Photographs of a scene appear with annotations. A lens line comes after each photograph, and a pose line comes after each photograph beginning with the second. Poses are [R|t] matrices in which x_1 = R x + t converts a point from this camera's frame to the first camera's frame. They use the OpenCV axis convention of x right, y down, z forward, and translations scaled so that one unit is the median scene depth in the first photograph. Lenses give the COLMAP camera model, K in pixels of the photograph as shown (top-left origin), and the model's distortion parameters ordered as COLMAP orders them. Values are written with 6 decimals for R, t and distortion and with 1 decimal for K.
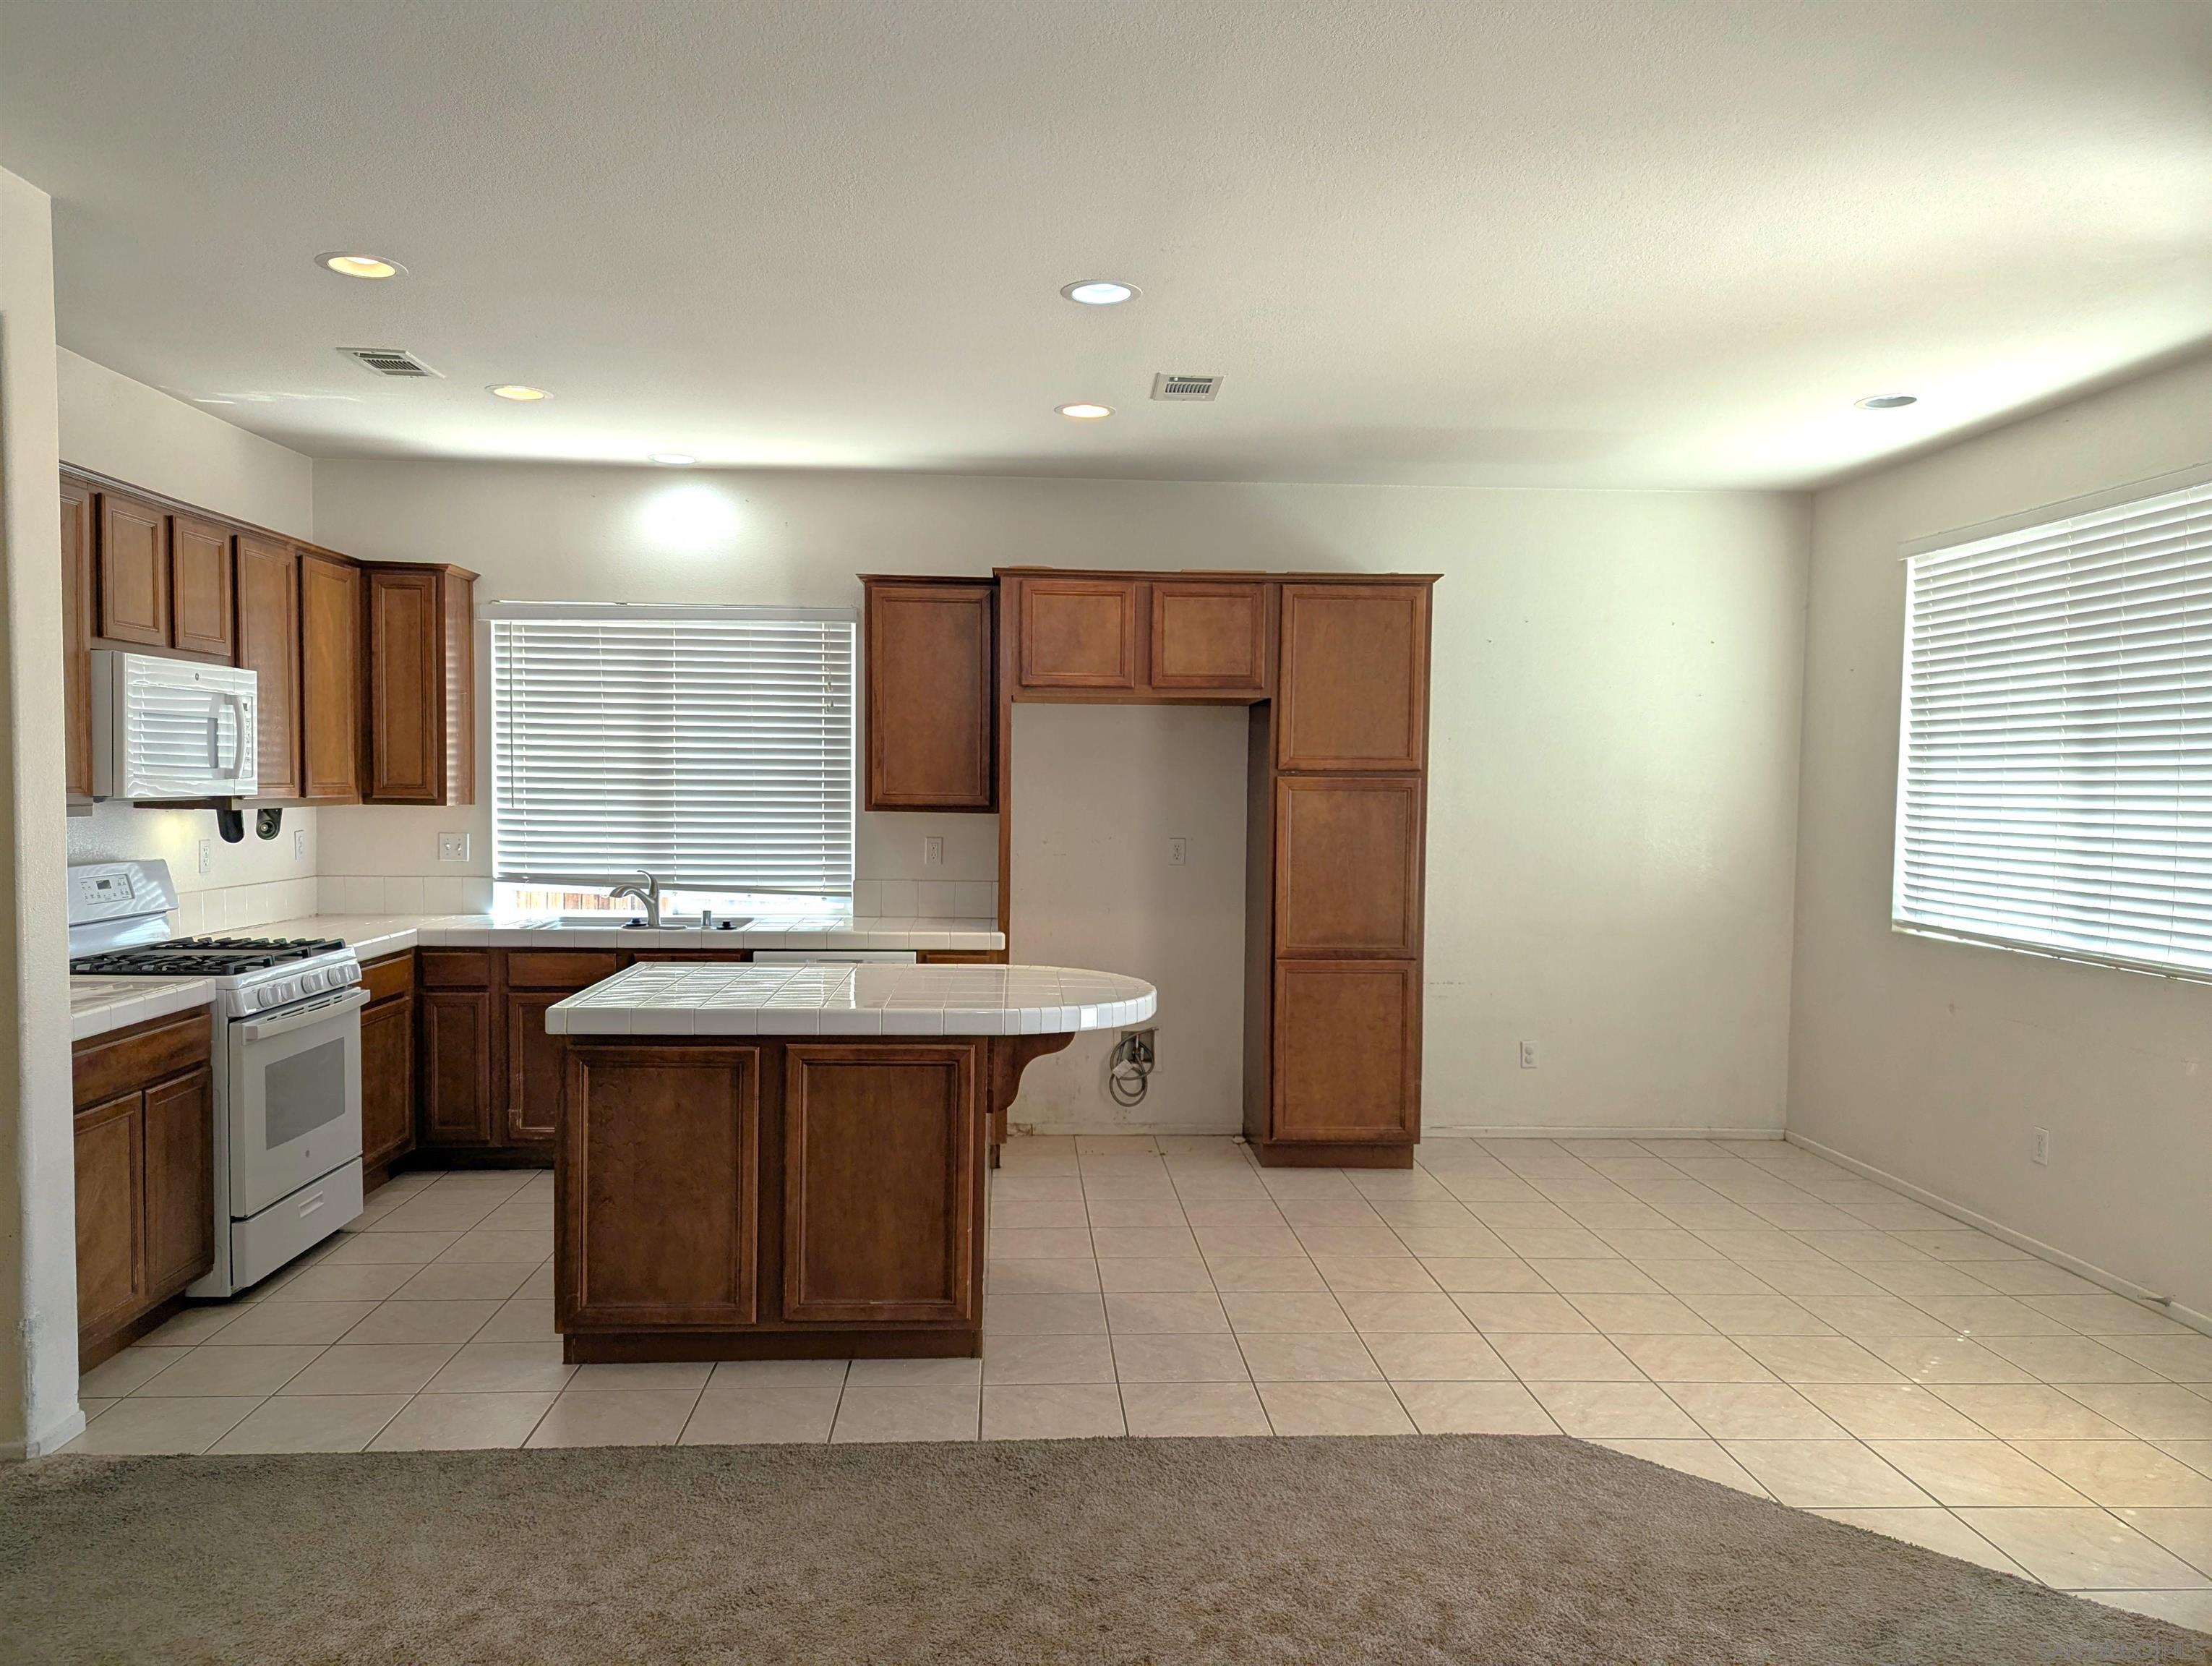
lens RADIAL K [[1557.0, 0, 1097.6], [0, 1557.0, 842.4], [0, 0, 1]] dist [0.059501, -0.052623]
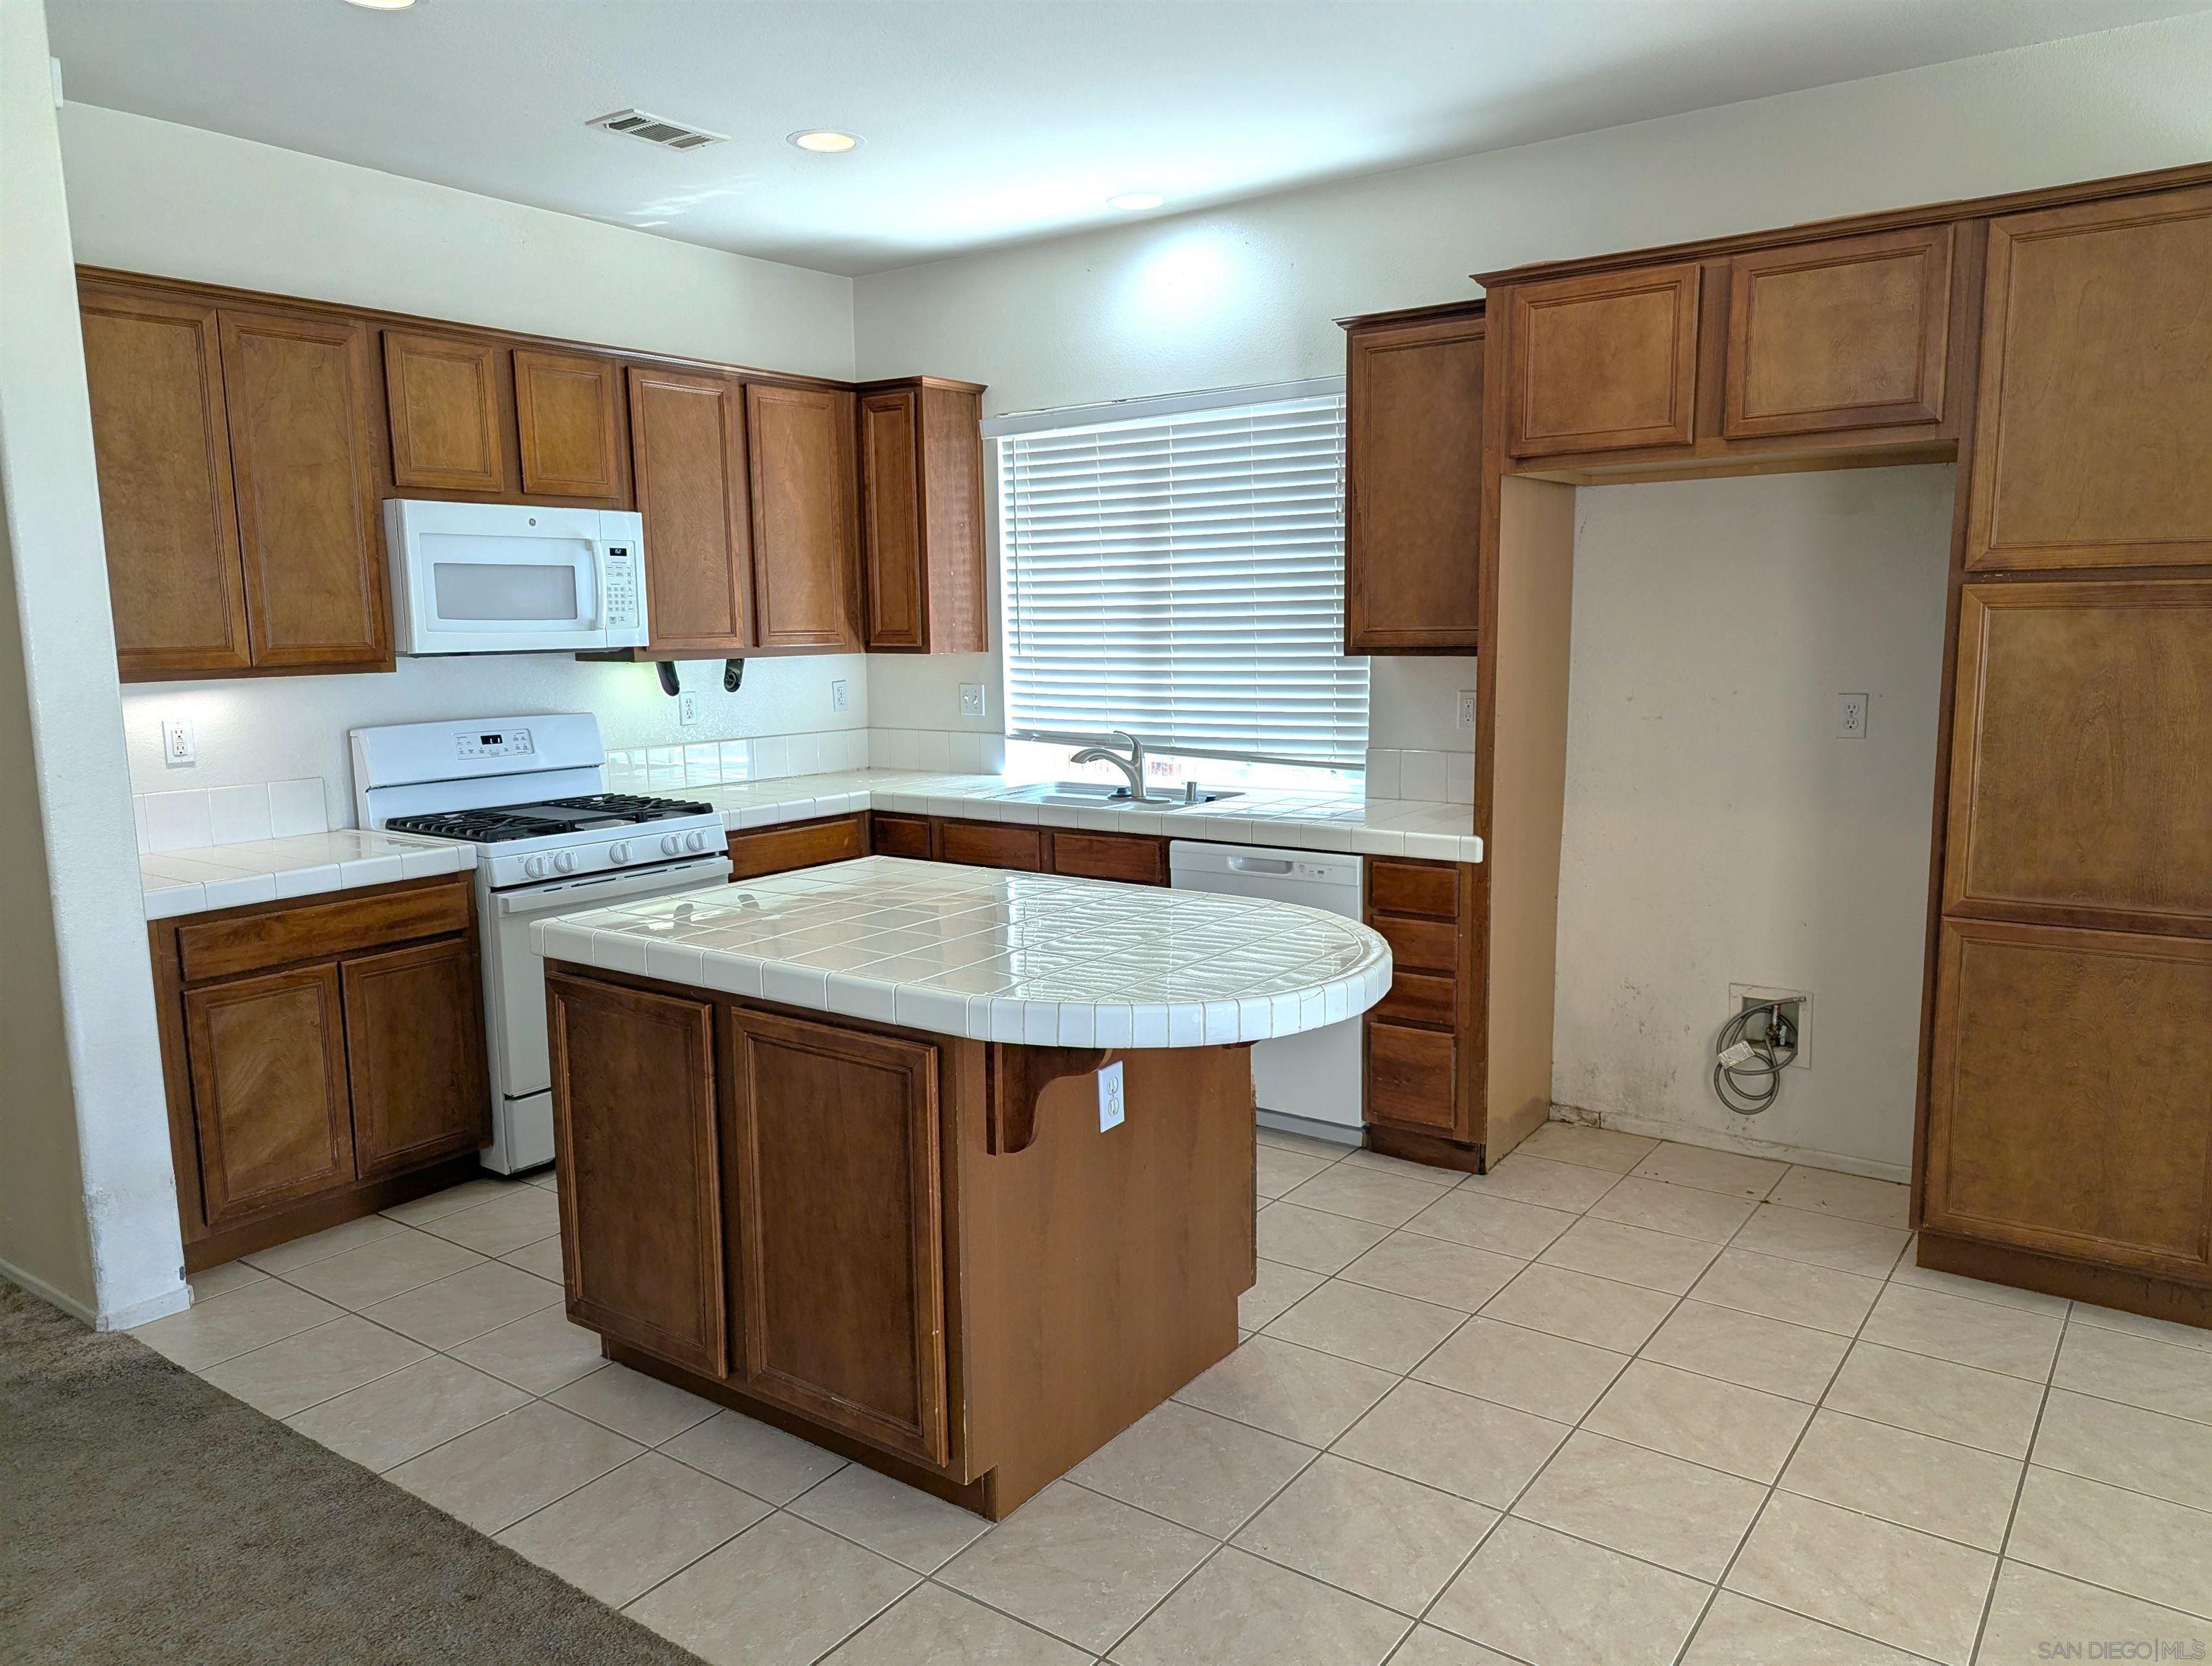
lens RADIAL K [[1557.0, 0, 1097.6], [0, 1557.0, 842.4], [0, 0, 1]] dist [0.059501, -0.052623]
pose [[0.776551, 0.067413, -0.626438, 0.231654], [-0.001118, 0.994405, 0.105626, -0.010704], [0.630054, -0.081323, 0.772281, 0.373662]]
